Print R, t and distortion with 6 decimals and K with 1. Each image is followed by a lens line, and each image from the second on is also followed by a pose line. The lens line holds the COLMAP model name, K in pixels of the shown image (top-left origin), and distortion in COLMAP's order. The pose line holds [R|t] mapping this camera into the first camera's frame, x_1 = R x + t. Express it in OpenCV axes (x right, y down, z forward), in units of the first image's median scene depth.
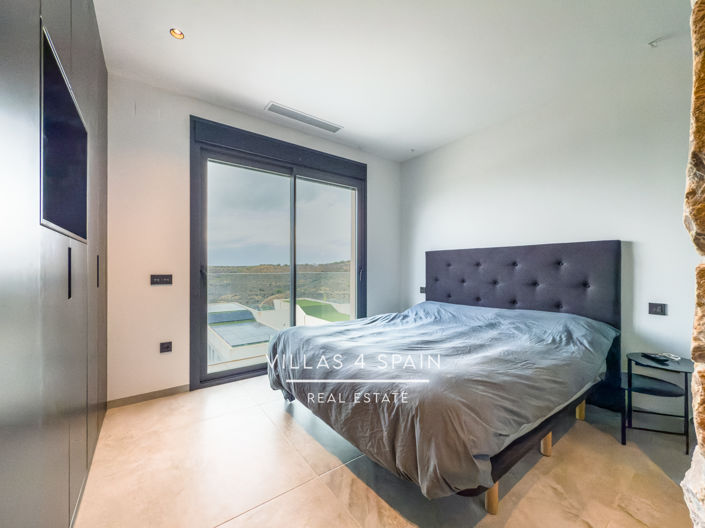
lens RADIAL K [[286.4, 0, 352.2], [0, 286.4, 267.1], [0, 0, 1]] dist [-0.000569, -0.000164]
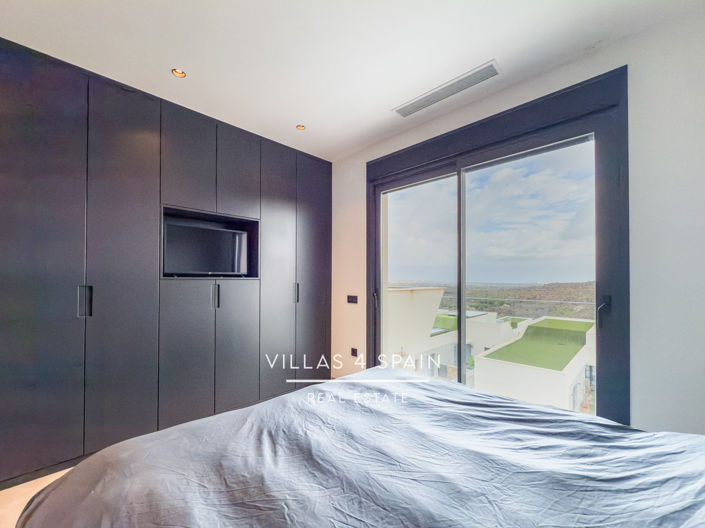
lens RADIAL K [[286.4, 0, 344.3], [0, 286.4, 276.0], [0, 0, 1]] dist [-0.000569, -0.000164]
pose [[0.161443, -0.016727, -0.986740, 0.489732], [0.002726, 0.999860, -0.016503, -0.033472], [0.986878, -0.000026, 0.161466, 0.596713]]
